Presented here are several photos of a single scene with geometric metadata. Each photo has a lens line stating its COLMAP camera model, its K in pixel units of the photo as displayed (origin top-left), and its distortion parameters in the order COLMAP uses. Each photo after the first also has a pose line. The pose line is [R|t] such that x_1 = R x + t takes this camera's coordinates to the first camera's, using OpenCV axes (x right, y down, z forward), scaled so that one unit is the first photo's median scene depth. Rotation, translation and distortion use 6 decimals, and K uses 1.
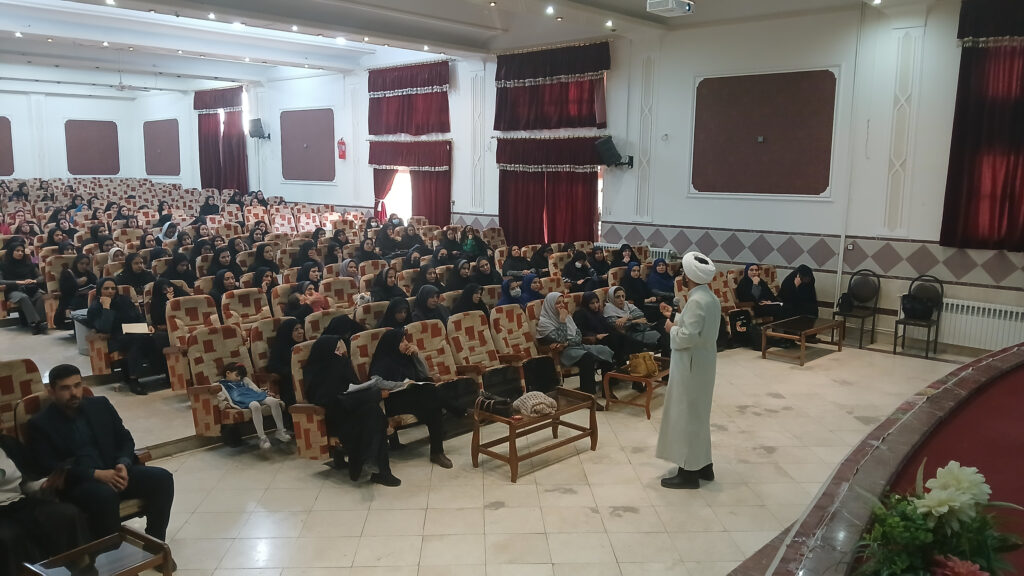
lens RADIAL K [[795.4, 0, 512.0], [0, 795.4, 288.0], [0, 0, 1]] dist [0.082187, -0.164888]
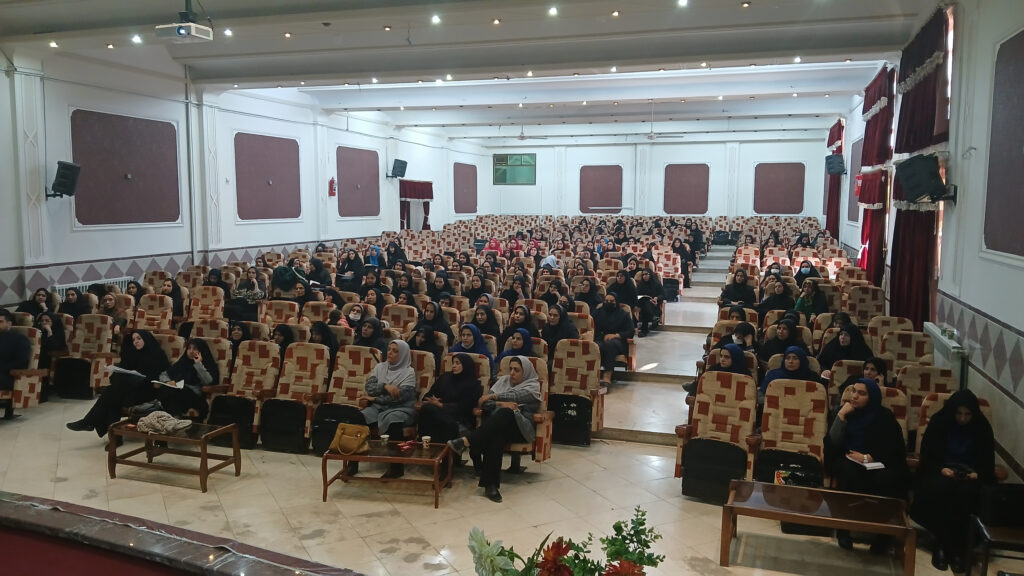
lens RADIAL K [[795.4, 0, 512.0], [0, 795.4, 288.0], [0, 0, 1]] dist [0.082187, -0.164888]
pose [[0.419901, 0.091660, -0.902930, 0.469311], [-0.135641, 0.990051, 0.037425, -0.054905], [0.897377, 0.106760, 0.428156, 0.372137]]
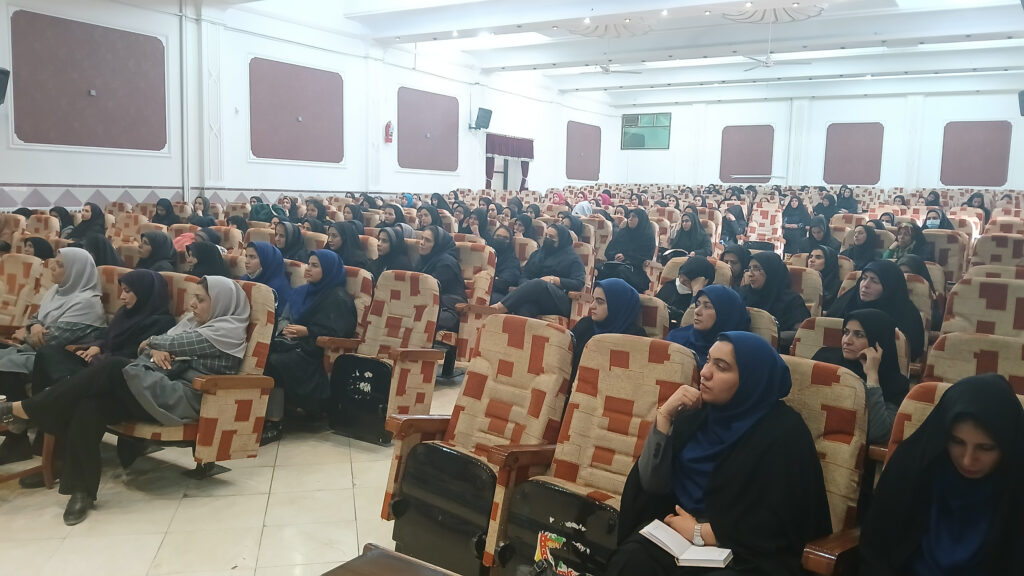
lens RADIAL K [[795.4, 0, 512.0], [0, 795.4, 288.0], [0, 0, 1]] dist [0.082187, -0.164888]
pose [[0.180422, 0.112418, -0.977144, 0.348054], [-0.169814, 0.982089, 0.081632, -0.035408], [0.968819, 0.151205, 0.196281, 0.601796]]
